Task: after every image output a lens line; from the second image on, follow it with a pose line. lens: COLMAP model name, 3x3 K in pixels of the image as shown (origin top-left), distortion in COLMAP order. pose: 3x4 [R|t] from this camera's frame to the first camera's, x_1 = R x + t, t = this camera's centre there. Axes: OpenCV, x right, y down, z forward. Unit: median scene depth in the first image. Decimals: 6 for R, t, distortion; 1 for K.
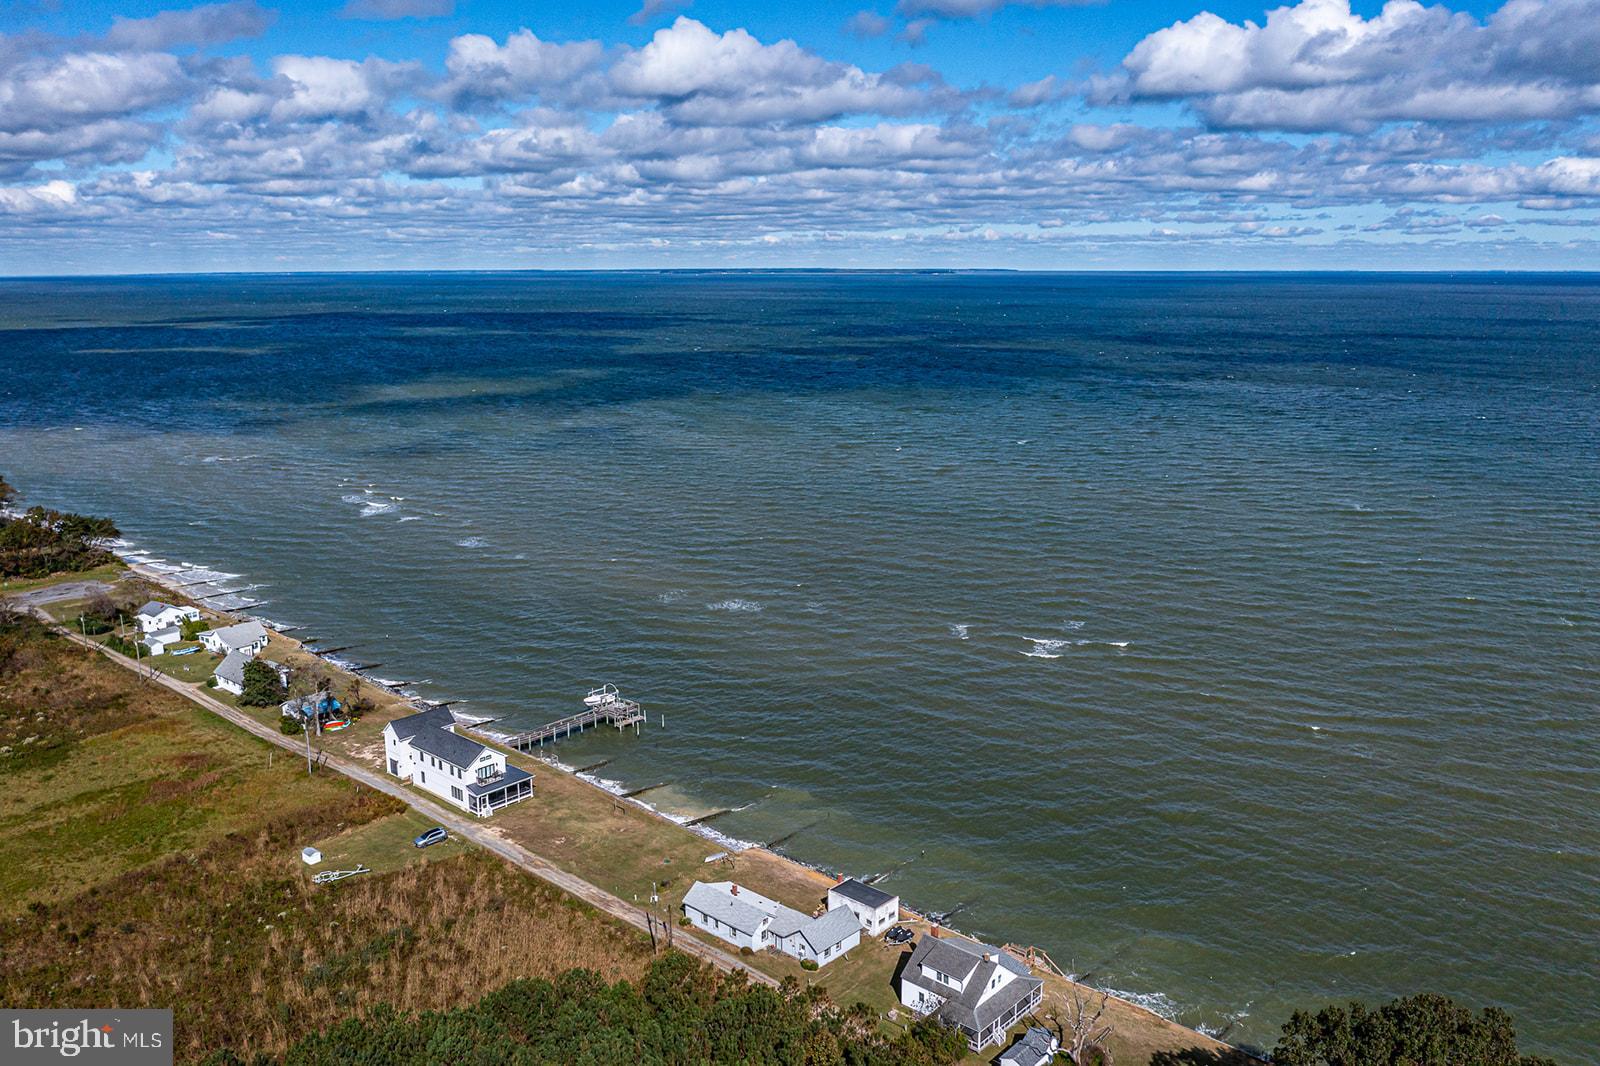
lens RADIAL K [[1278.3, 0, 799.8], [0, 1278.3, 567.4], [0, 0, 1]] dist [-0.014098, 0.002832]
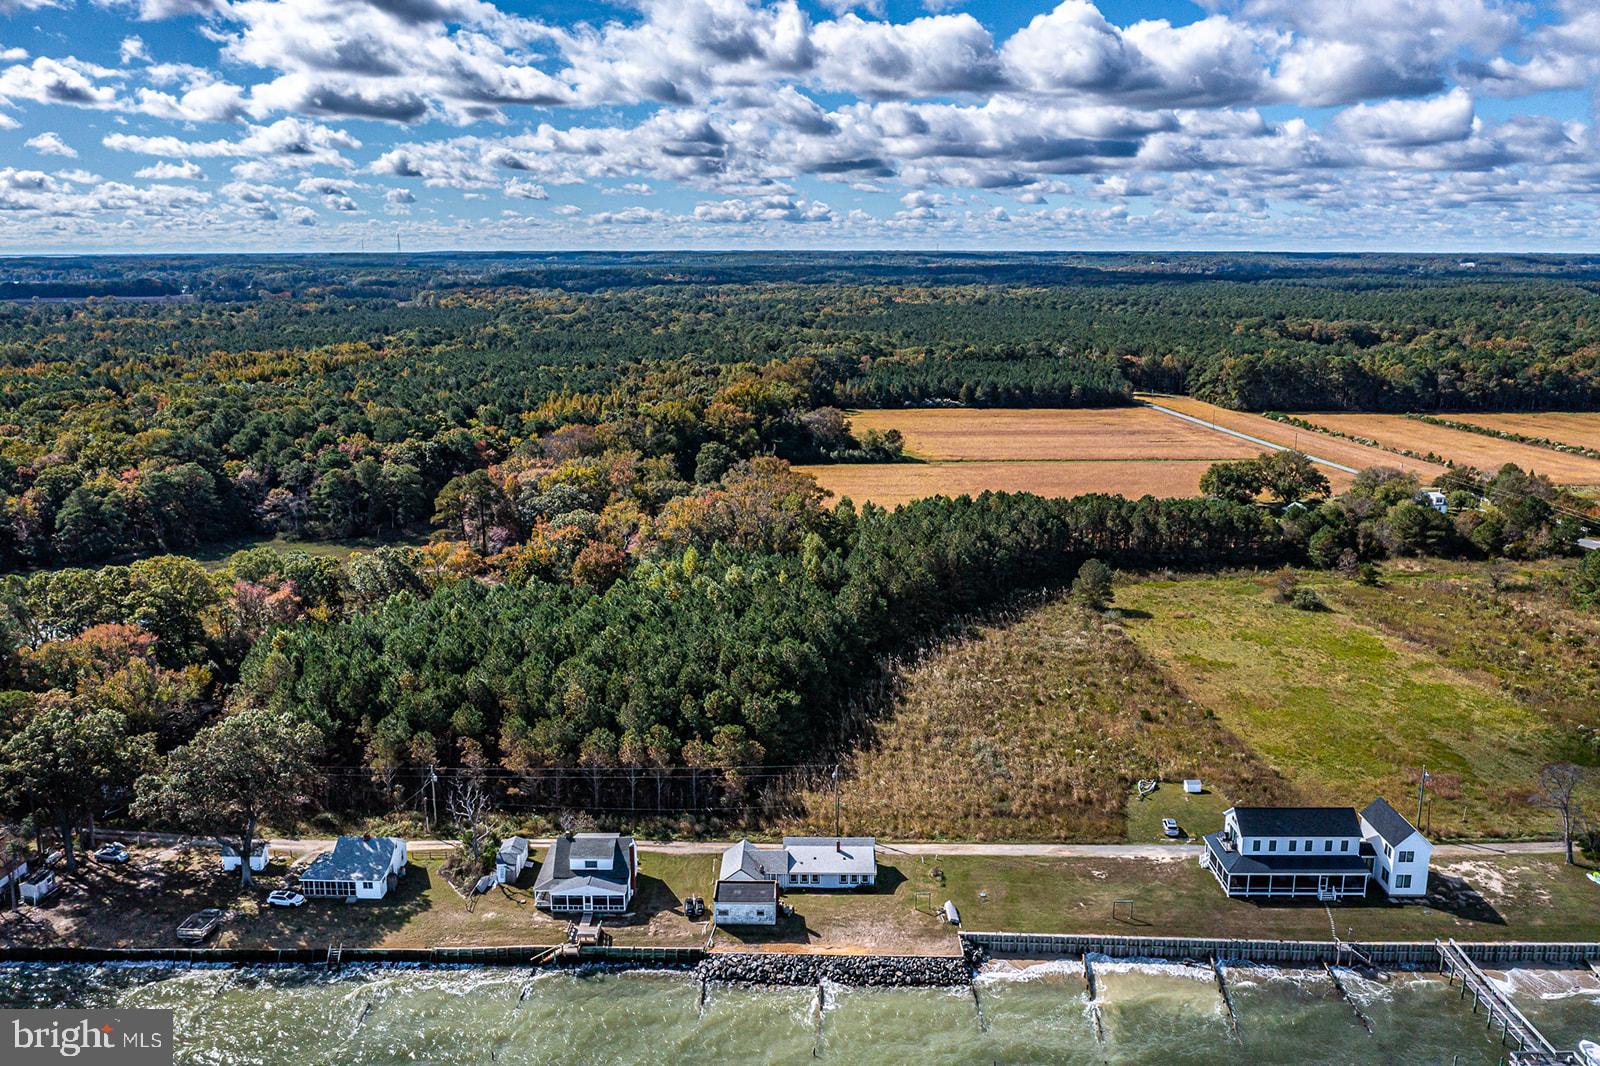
lens RADIAL K [[1278.3, 0, 799.8], [0, 1278.3, 567.4], [0, 0, 1]] dist [-0.014098, 0.002832]
pose [[-0.749078, 0.165419, -0.641498, 0.582861], [-0.153134, 0.898865, 0.410599, -0.365844], [0.644541, 0.405806, -0.647988, 1.486730]]
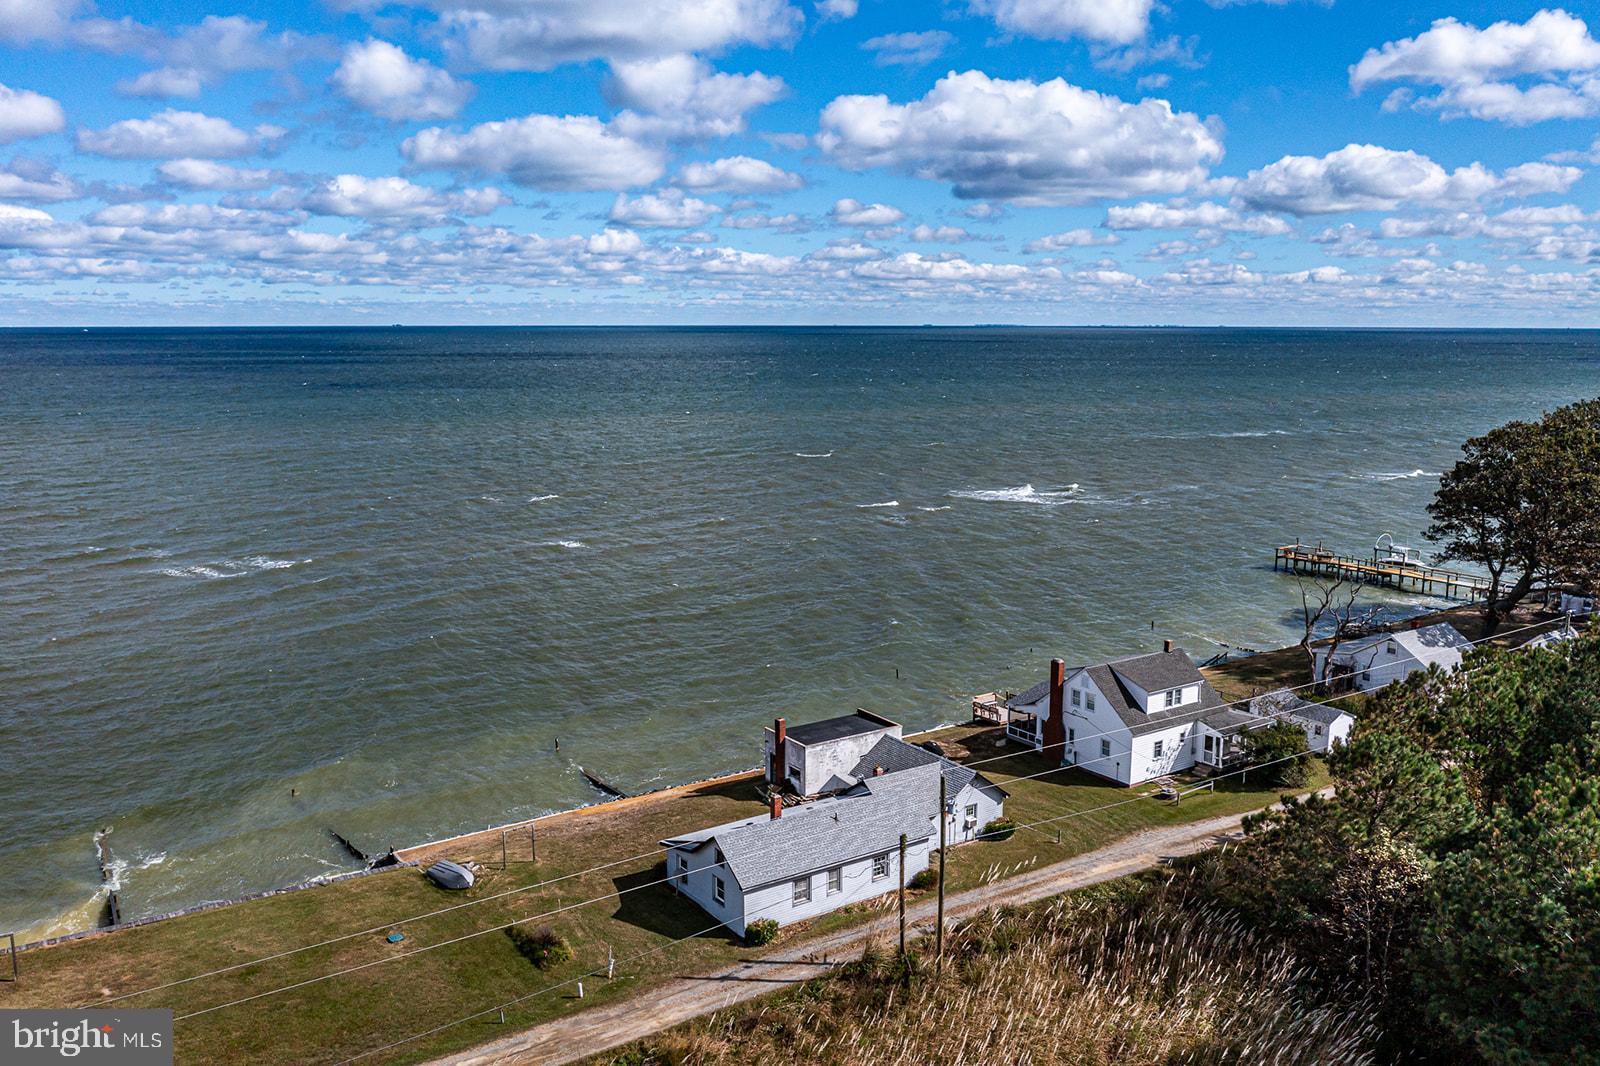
lens RADIAL K [[1297.3, 0, 800.0], [0, 1297.3, 533.0], [0, 0, 1]] dist [-0.015602, 0.001347]
pose [[0.223785, -0.153796, 0.962428, -0.422007], [0.226079, 0.968729, 0.102235, 0.115864], [-0.948055, 0.194706, 0.251557, 0.819054]]
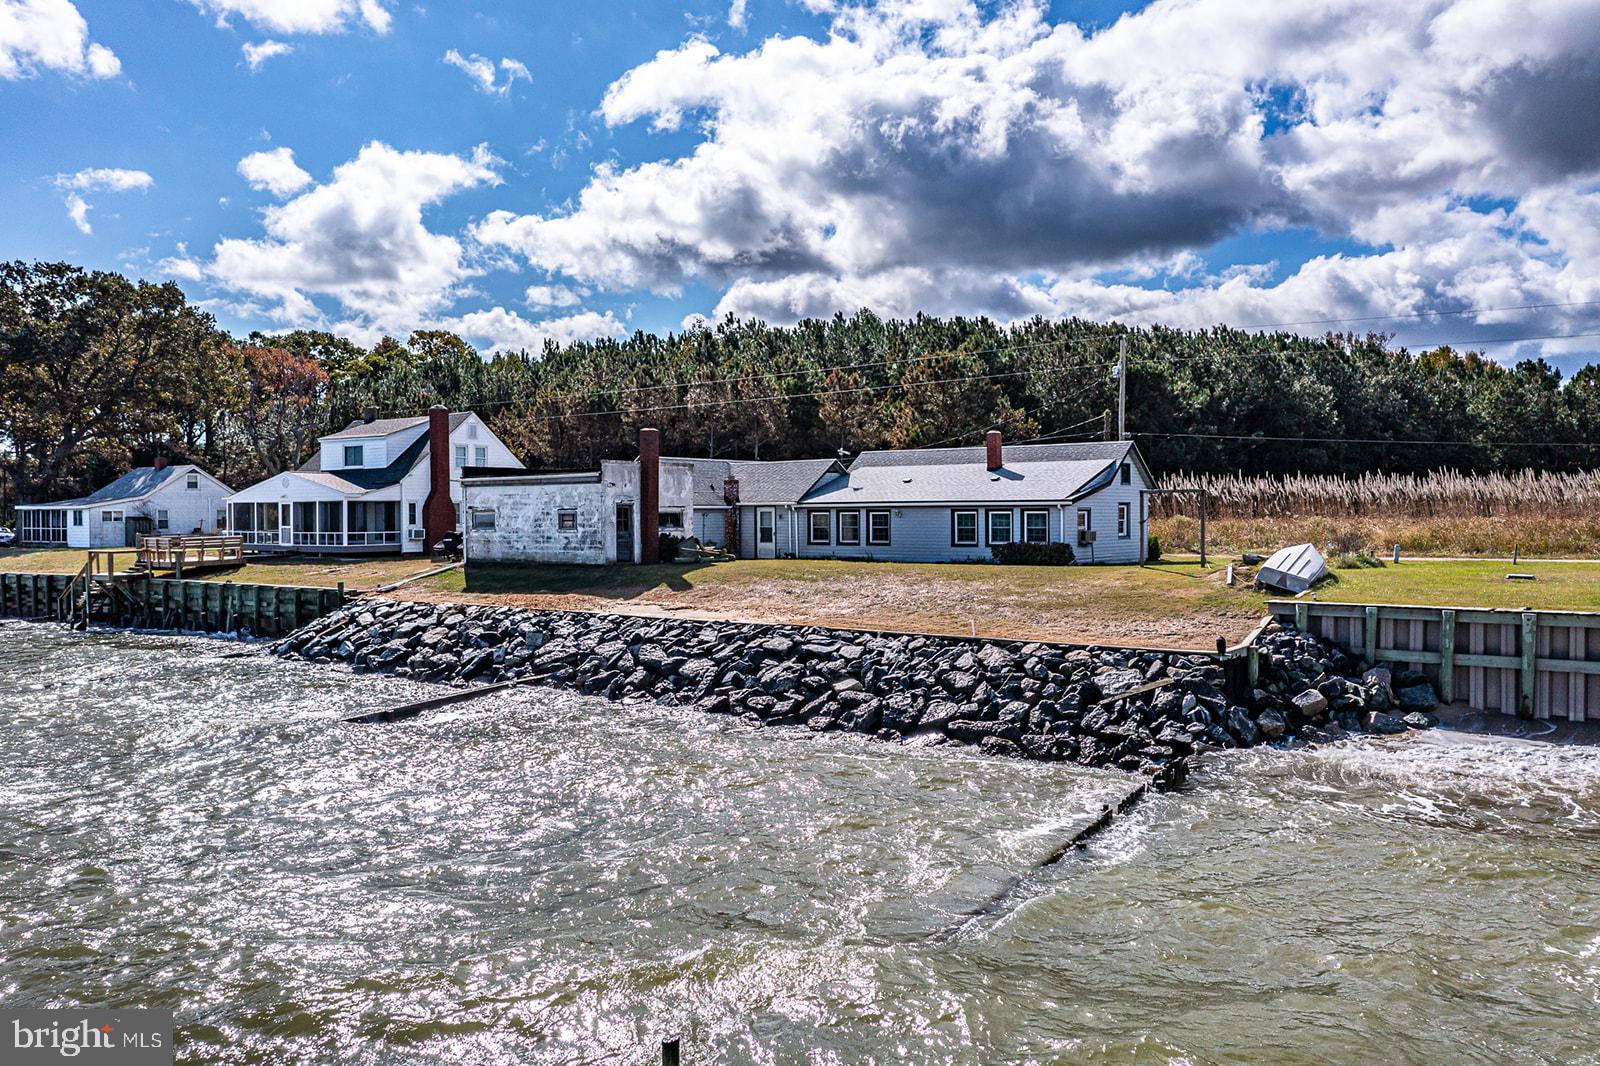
lens RADIAL K [[1271.3, 0, 797.0], [0, 1271.3, 536.9], [0, 0, 1]] dist [-0.012988, 0.005963]
pose [[-0.995048, 0.009667, -0.098921, 0.026328], [-0.015387, 0.968276, 0.249408, 0.185559], [0.098194, 0.249695, -0.963333, 1.226822]]
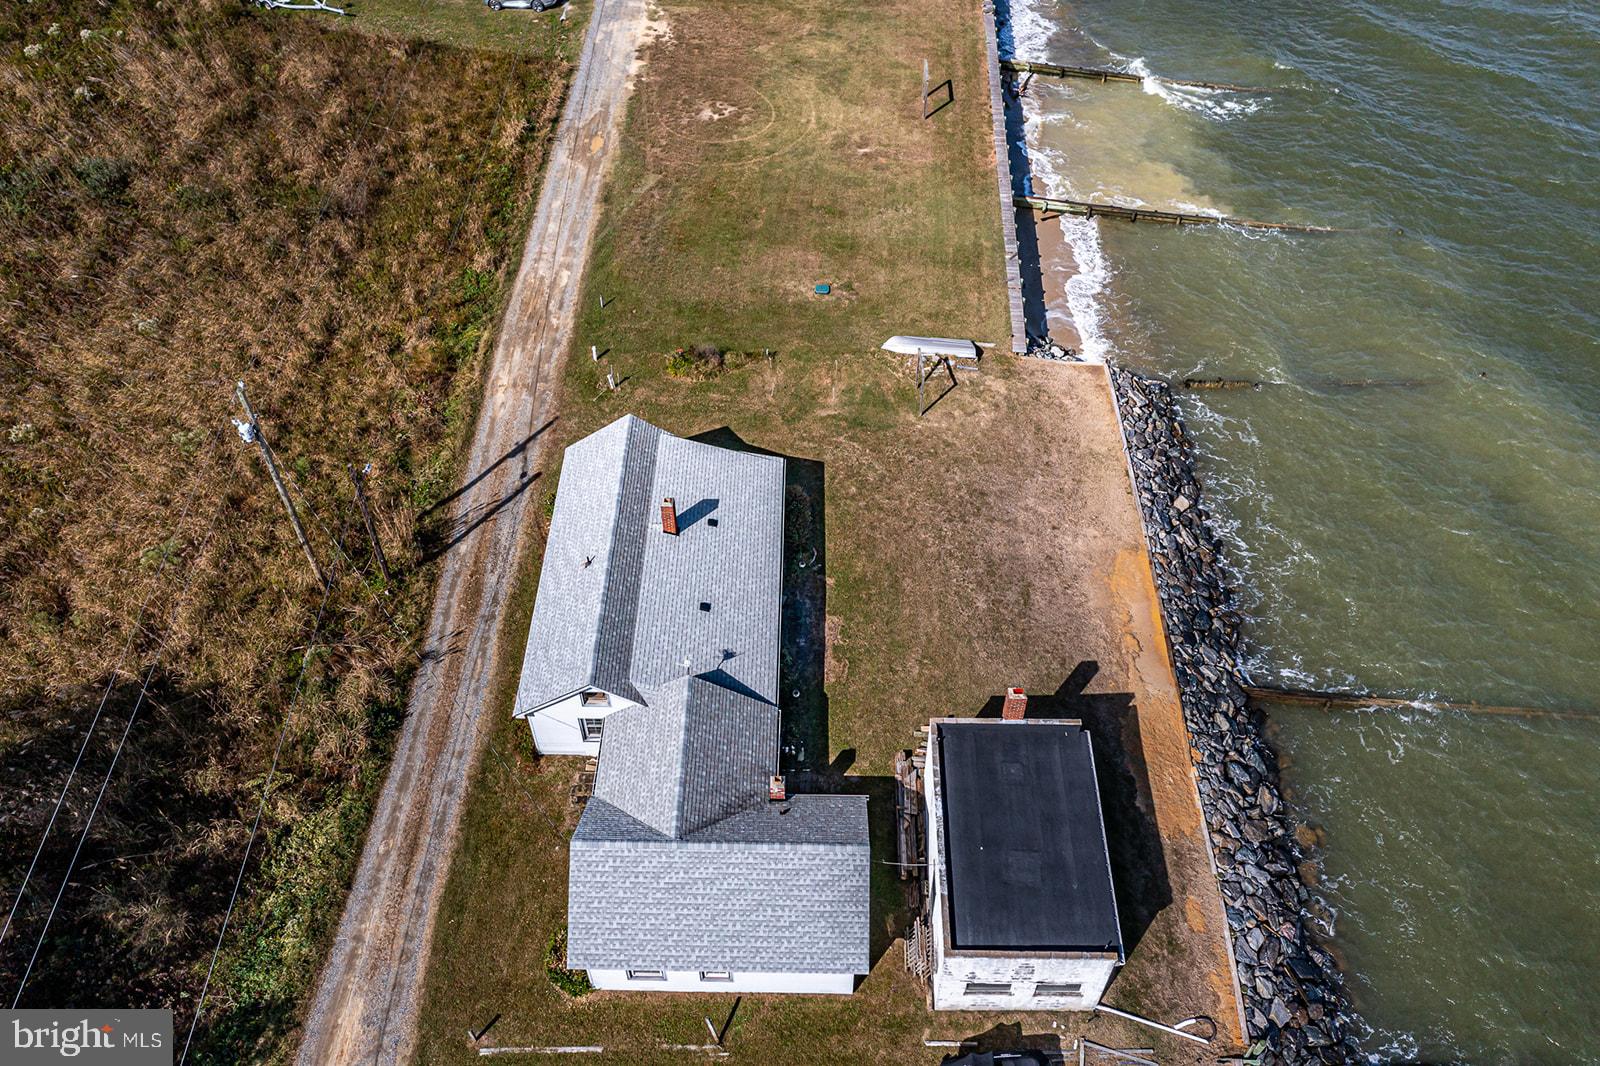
lens RADIAL K [[1279.4, 0, 800.0], [0, 1279.4, 537.3], [0, 0, 1]] dist [-0.014528, 0.004576]
pose [[0.663070, 0.553781, -0.503651, 0.104536], [-0.174278, 0.768546, 0.615601, 0.075458], [0.727987, -0.320411, 0.606112, 0.803160]]
